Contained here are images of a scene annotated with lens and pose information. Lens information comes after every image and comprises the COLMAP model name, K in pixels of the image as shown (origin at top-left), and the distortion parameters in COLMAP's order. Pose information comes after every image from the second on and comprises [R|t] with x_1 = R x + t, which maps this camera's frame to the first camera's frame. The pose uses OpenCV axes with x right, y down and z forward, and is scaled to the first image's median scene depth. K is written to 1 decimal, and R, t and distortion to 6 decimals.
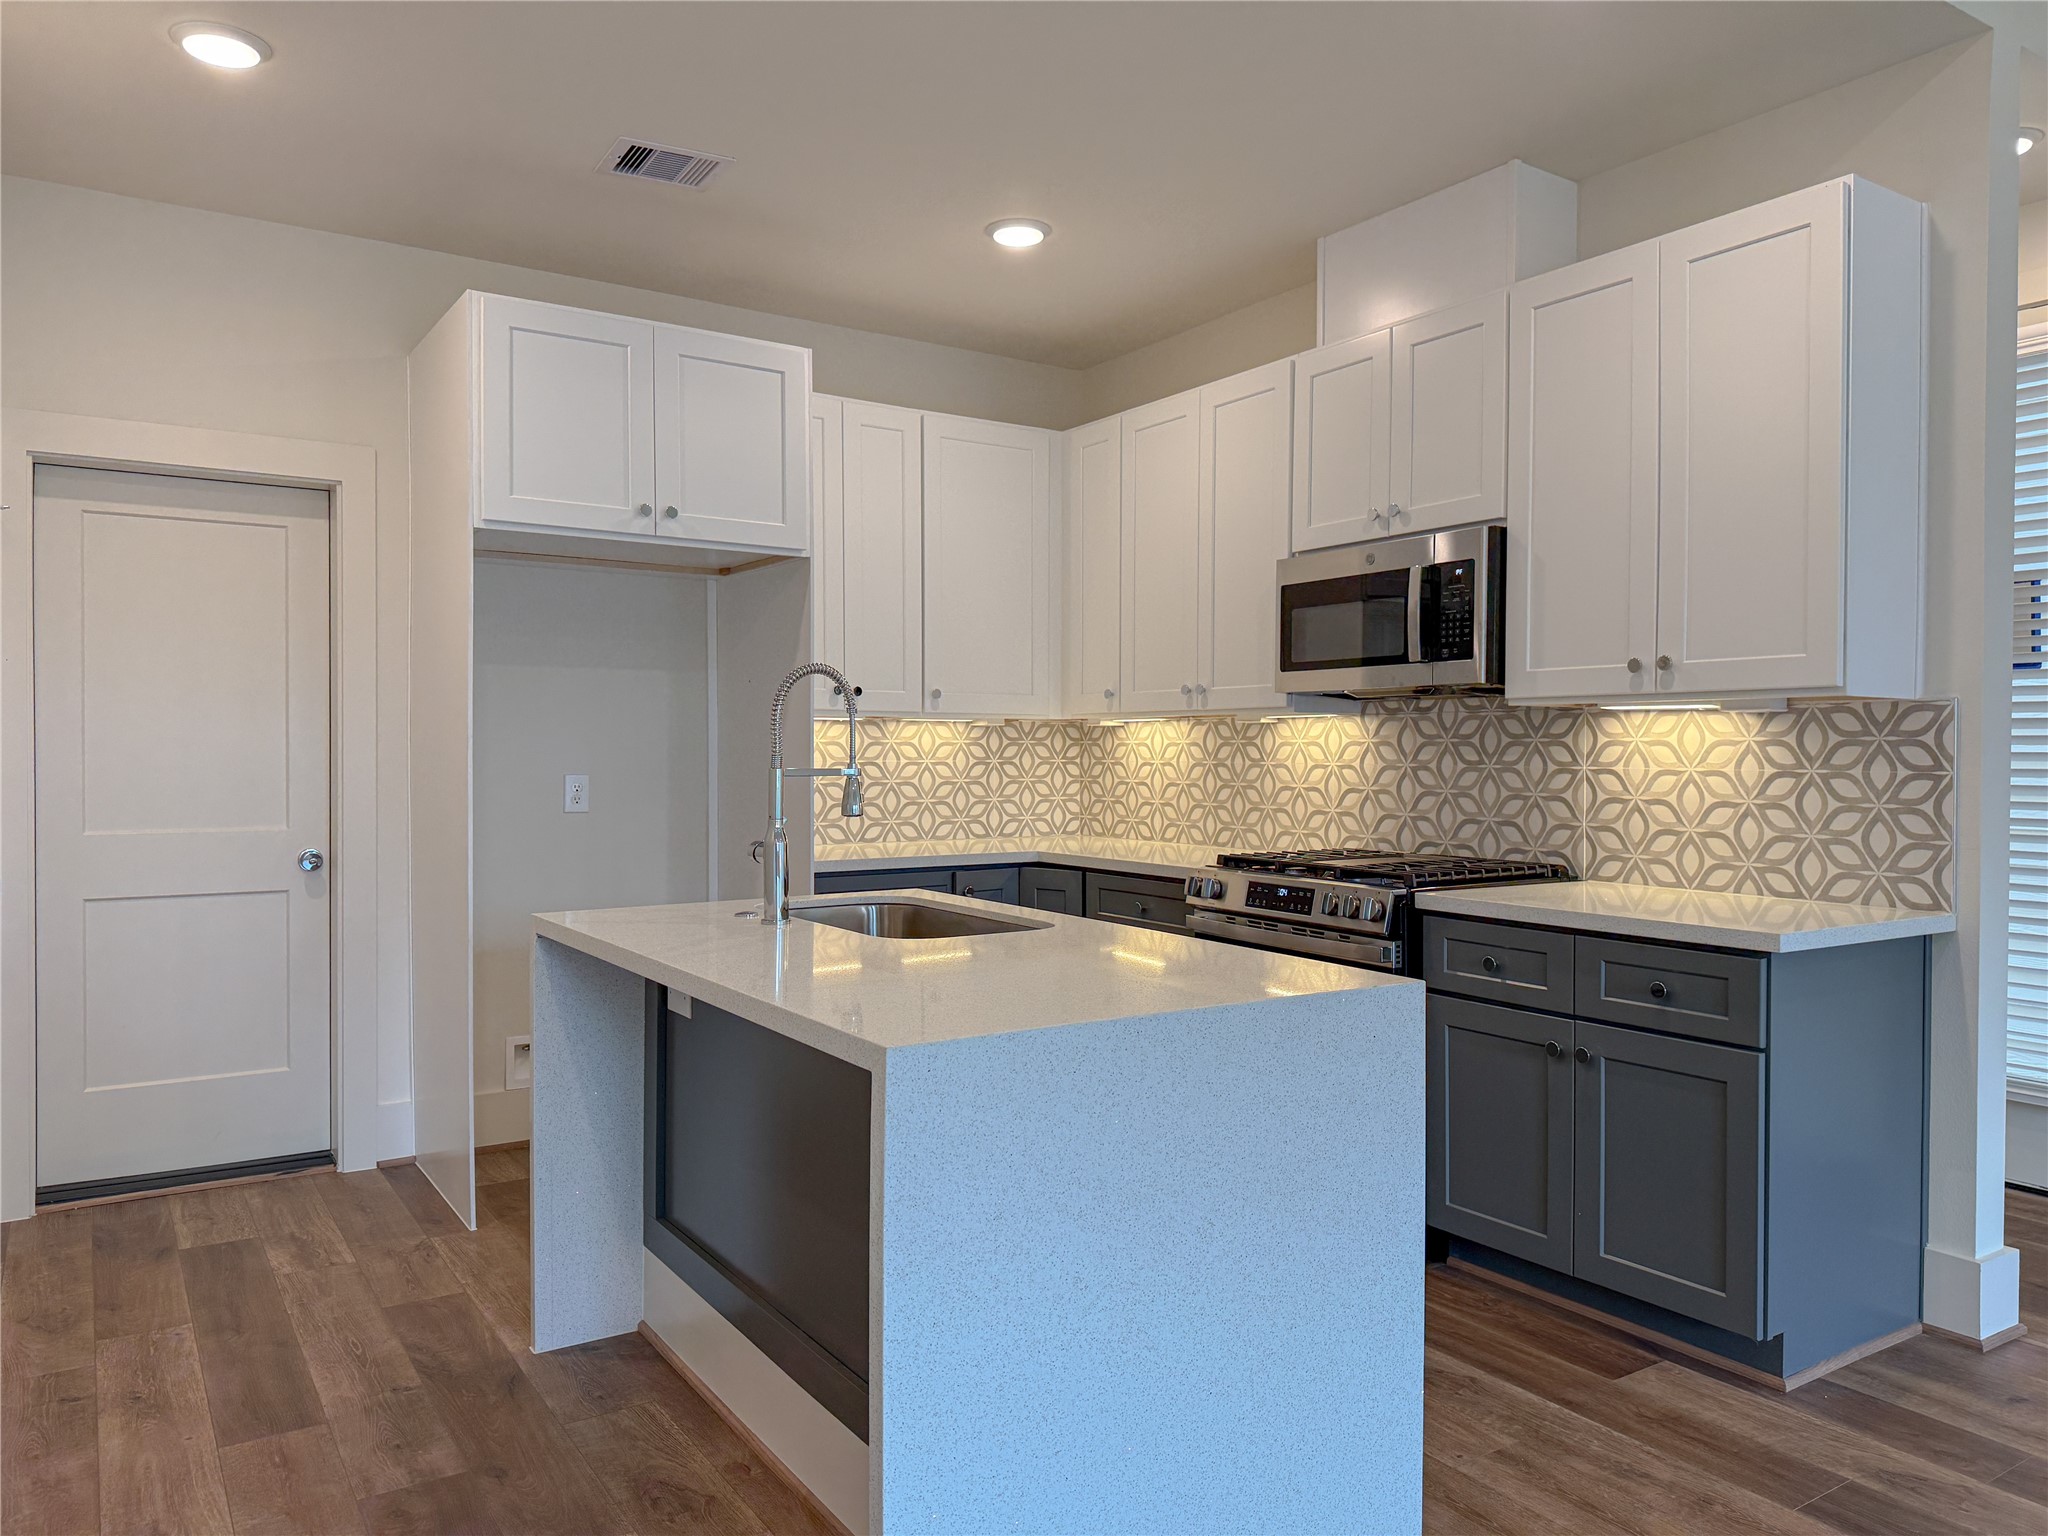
lens RADIAL K [[1397.3, 0, 1023.1], [0, 1397.3, 773.6], [0, 0, 1]] dist [0.141039, -0.221566]
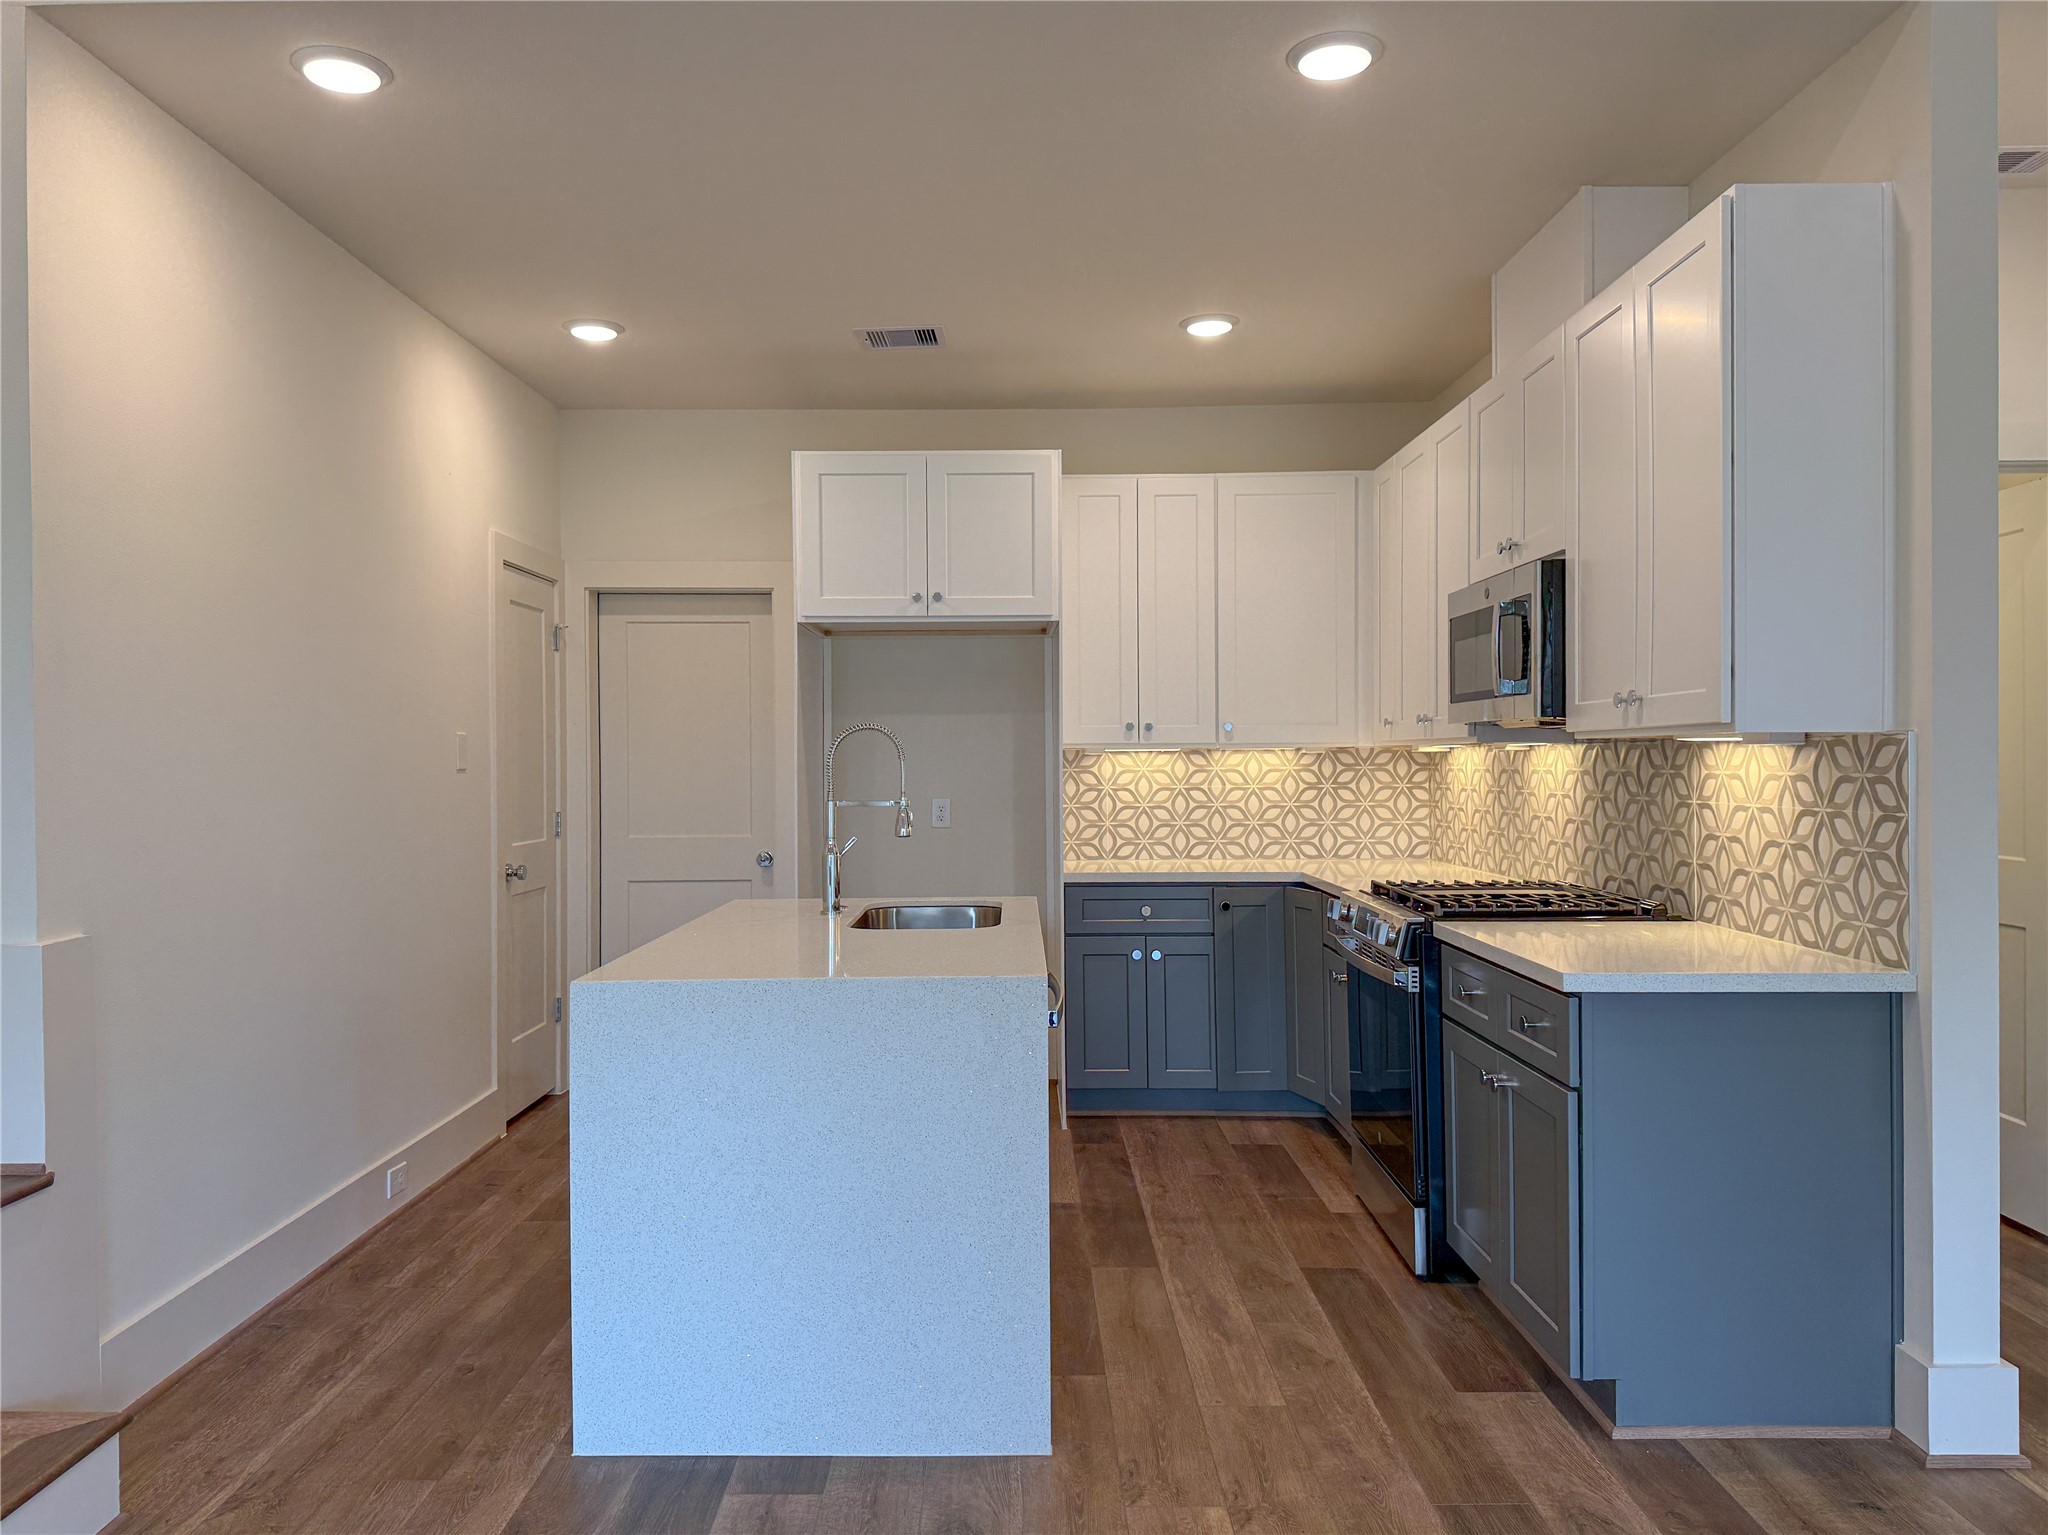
lens RADIAL K [[1429.8, 0, 1020.8], [0, 1429.8, 774.3], [0, 0, 1]] dist [0.142762, -0.240874]
pose [[0.839475, -0.002524, -0.543393, 0.535958], [-0.001109, 0.999979, -0.006359, -0.015317], [0.543397, 0.005941, 0.839455, -0.055255]]
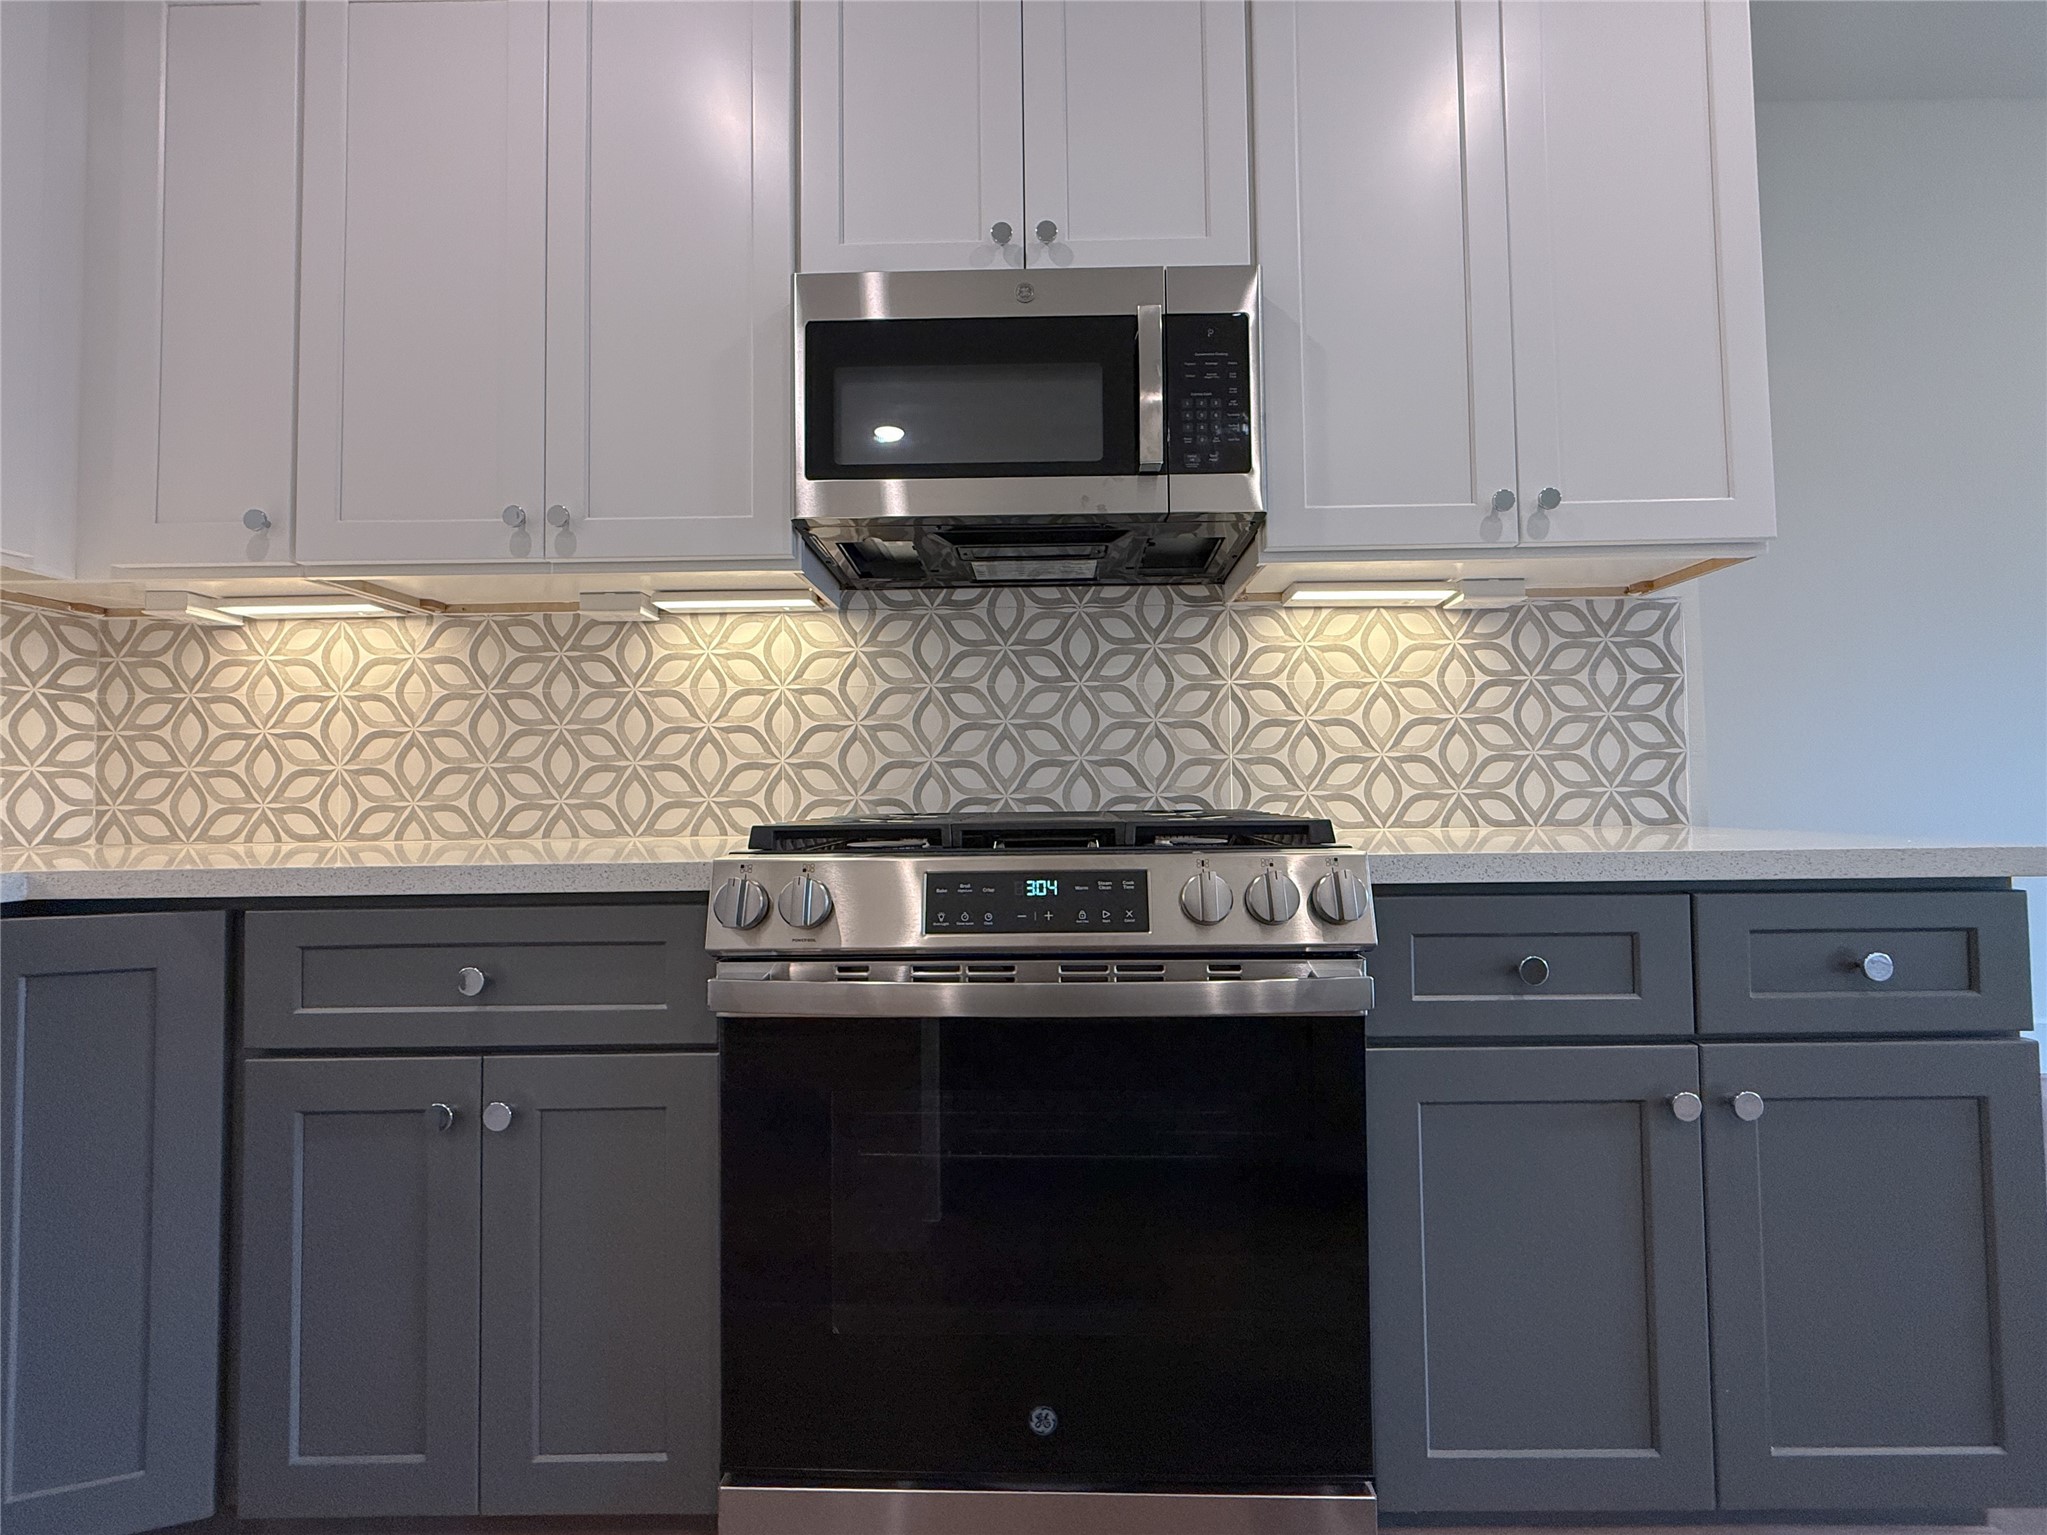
lens RADIAL K [[836.6, 0, 1023.5], [0, 836.6, 767.5], [0, 0, 1]] dist [0.001548, -0.000306]
pose [[0.556519, 0.018270, 0.830634, -0.035042], [0.027166, 0.998823, -0.040171, 0.055247], [-0.830391, 0.044921, 0.555368, 0.831516]]
